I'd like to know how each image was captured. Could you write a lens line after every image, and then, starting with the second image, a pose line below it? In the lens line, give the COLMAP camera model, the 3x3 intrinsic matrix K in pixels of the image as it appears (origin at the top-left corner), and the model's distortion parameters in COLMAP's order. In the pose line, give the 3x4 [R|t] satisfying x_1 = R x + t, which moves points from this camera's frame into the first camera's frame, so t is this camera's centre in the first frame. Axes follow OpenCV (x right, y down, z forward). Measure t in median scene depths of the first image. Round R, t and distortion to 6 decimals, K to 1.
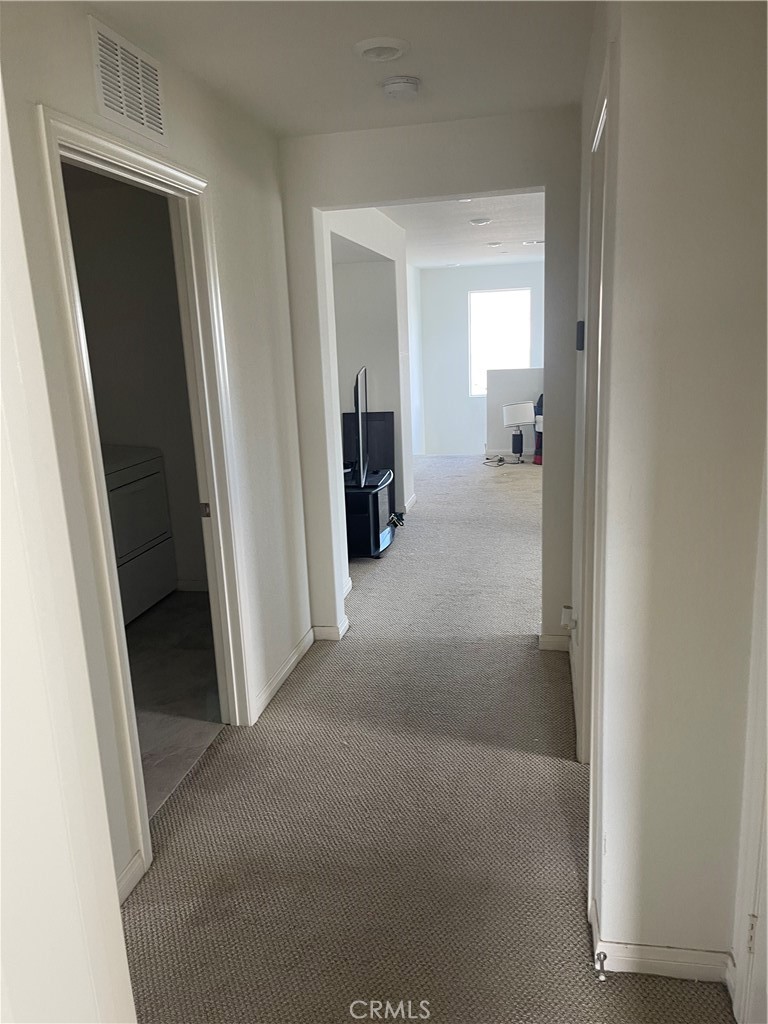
lens RADIAL K [[769.6, 0, 384.0], [0, 769.6, 512.0], [0, 0, 1]] dist [0.079805, -0.108989]
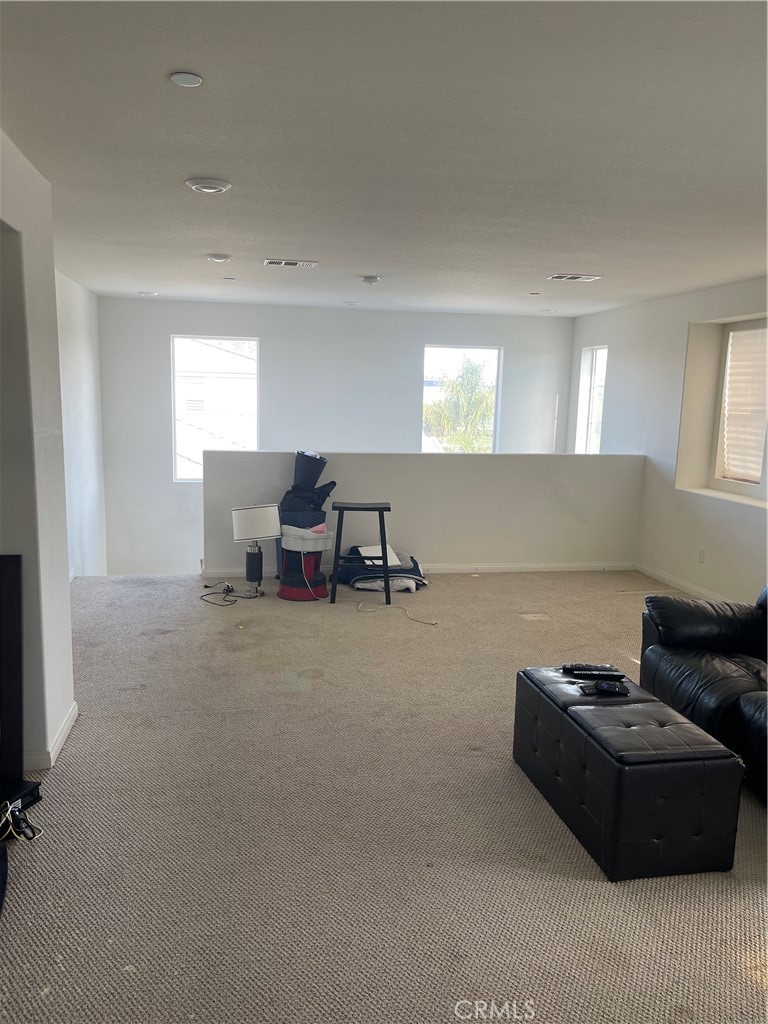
lens RADIAL K [[769.6, 0, 384.0], [0, 769.6, 512.0], [0, 0, 1]] dist [0.079805, -0.108989]
pose [[0.926878, 0.003284, 0.375347, 0.028925], [0.023551, 0.997483, -0.066883, -0.088233], [-0.374622, 0.070833, 0.924468, 0.350147]]
